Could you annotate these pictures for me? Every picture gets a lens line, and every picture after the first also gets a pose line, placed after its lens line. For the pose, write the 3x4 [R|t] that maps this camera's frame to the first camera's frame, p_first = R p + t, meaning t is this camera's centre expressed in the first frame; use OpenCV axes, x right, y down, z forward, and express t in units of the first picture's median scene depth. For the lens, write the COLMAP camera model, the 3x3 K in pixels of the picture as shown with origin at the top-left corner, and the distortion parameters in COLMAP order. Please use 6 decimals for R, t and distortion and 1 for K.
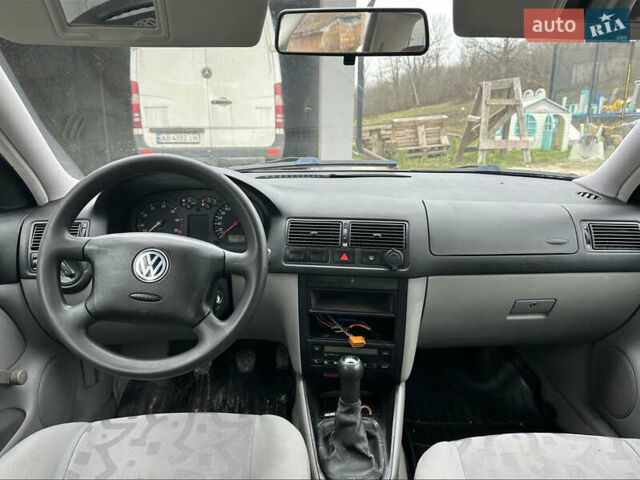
lens RADIAL K [[438.3, 0, 324.1], [0, 438.3, 236.1], [0, 0, 1]] dist [0.050545, -0.006495]
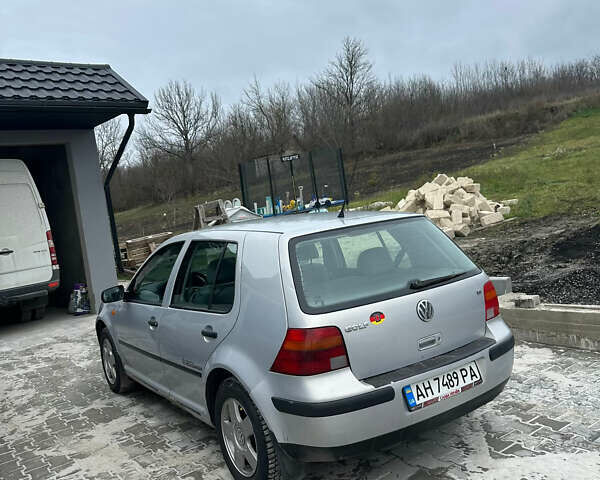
lens RADIAL K [[560.0, 0, 302.4], [0, 560.0, 238.9], [0, 0, 1]] dist [0.041429, 0.000000]
pose [[0.842347, -0.151183, 0.517296, -0.316935], [0.265389, 0.951764, -0.153992, 0.107820], [-0.469063, 0.267000, 0.841838, -0.648169]]
